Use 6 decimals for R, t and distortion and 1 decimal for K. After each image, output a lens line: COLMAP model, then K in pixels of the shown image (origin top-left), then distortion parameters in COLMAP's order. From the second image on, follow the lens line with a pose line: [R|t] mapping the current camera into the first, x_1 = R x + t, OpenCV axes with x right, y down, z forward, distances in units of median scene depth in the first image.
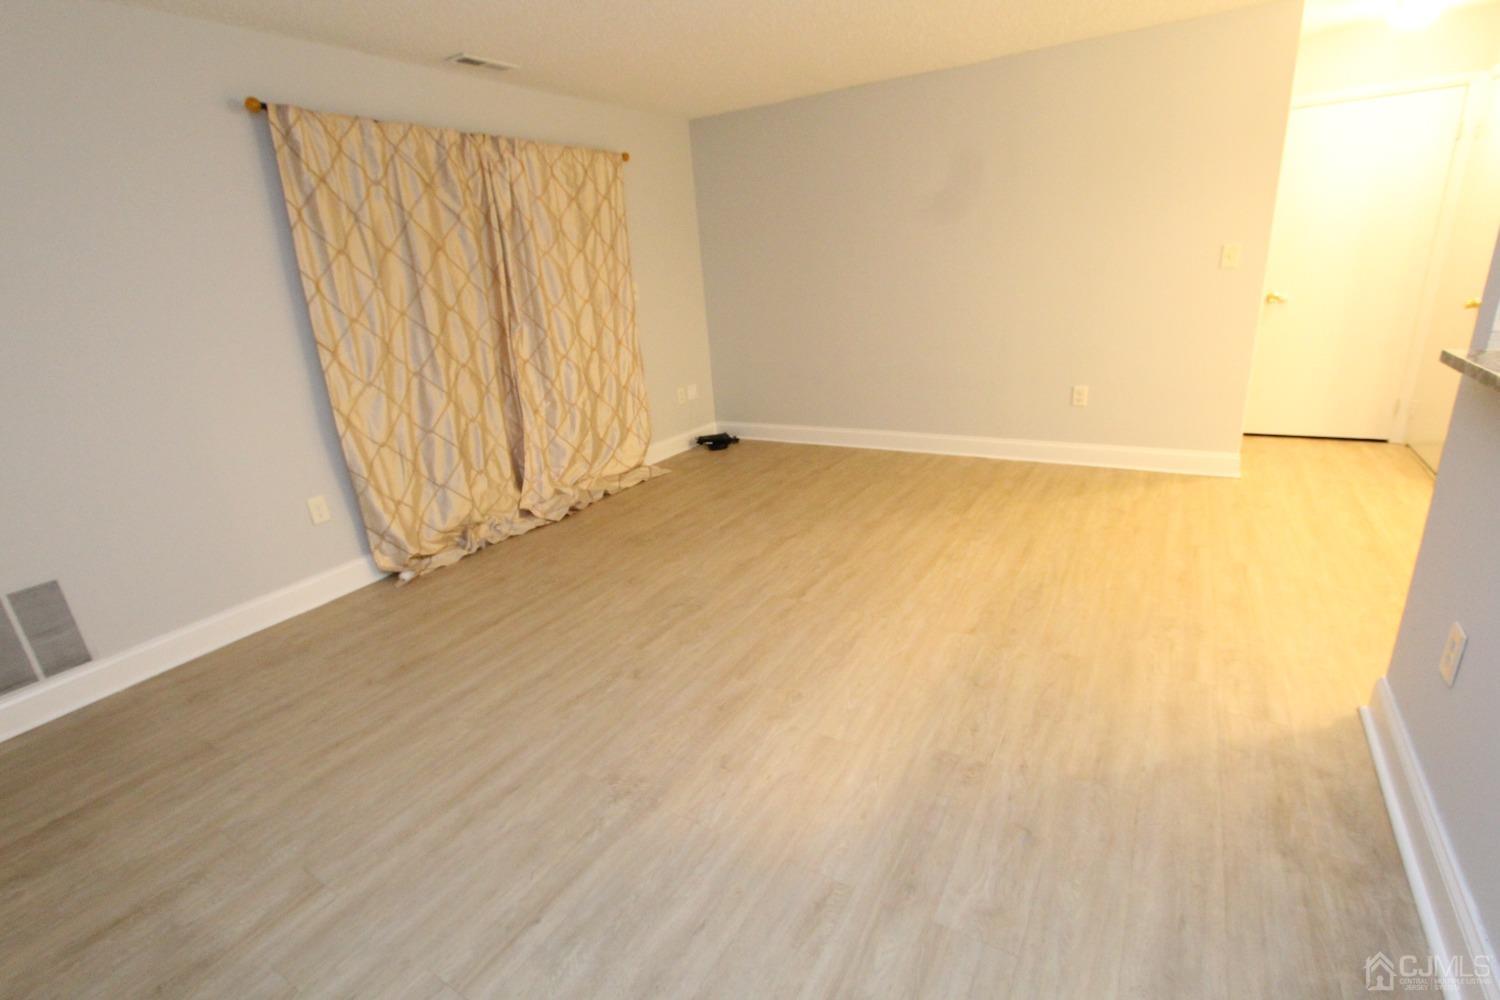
lens RADIAL K [[691.2, 0, 748.0], [0, 691.2, 508.1], [0, 0, 1]] dist [-0.021917, 0.003455]
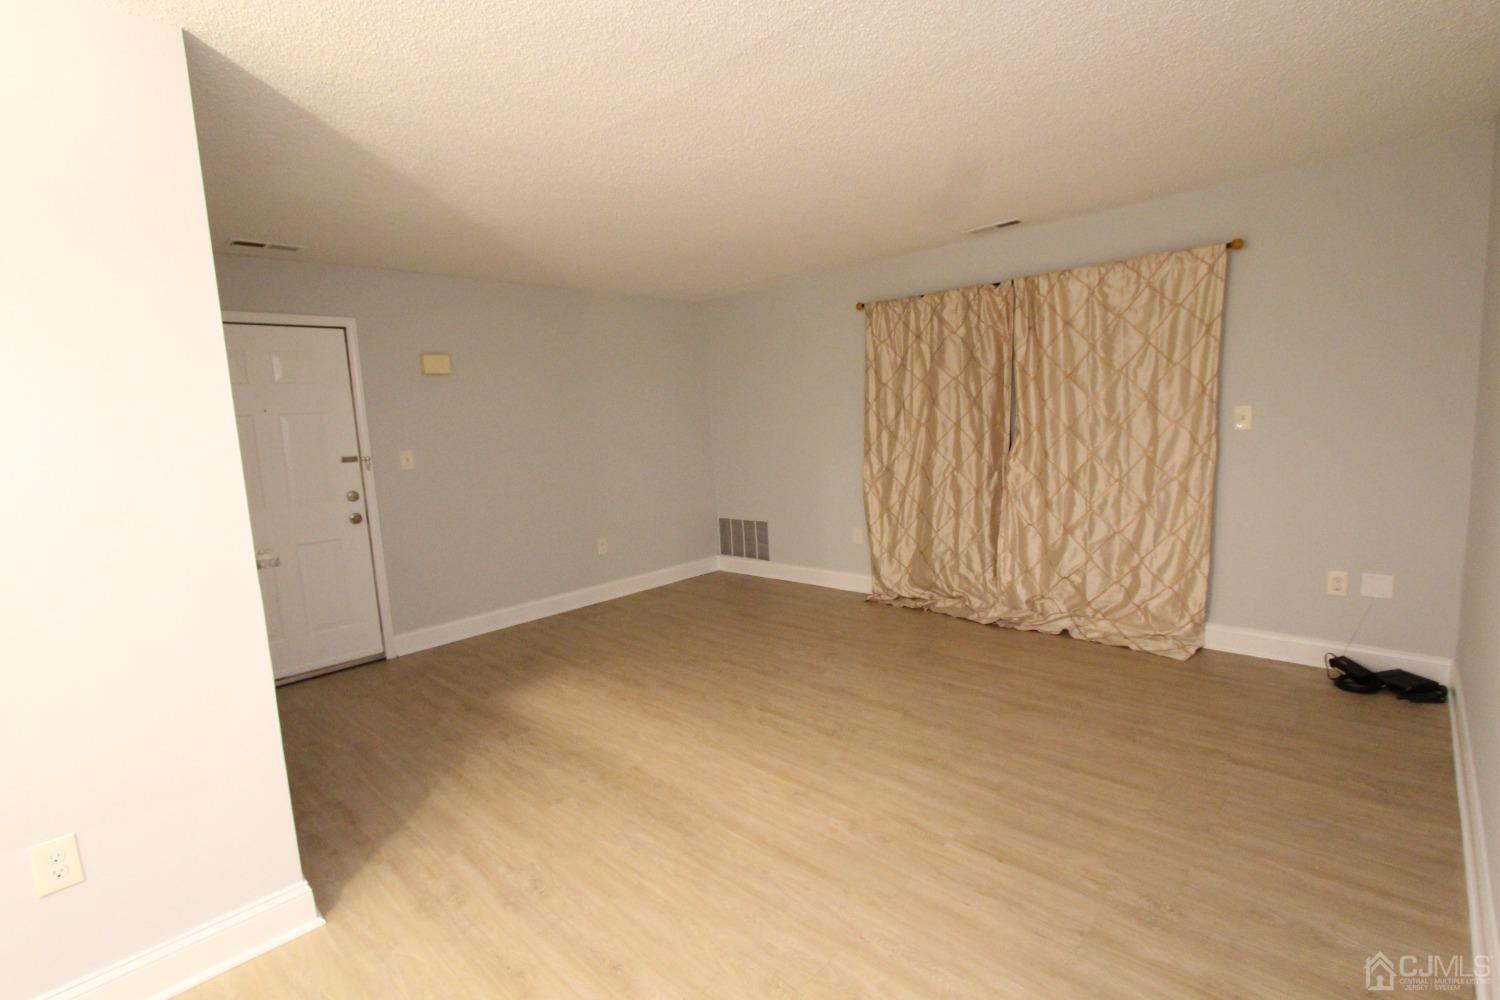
lens RADIAL K [[691.2, 0, 745.9], [0, 691.2, 506.5], [0, 0, 1]] dist [-0.021917, 0.003455]
pose [[-0.214801, 0.206937, -0.954483, 0.948325], [-0.253036, 0.932134, 0.259036, -0.404980], [0.943310, 0.297159, -0.147861, 0.922640]]
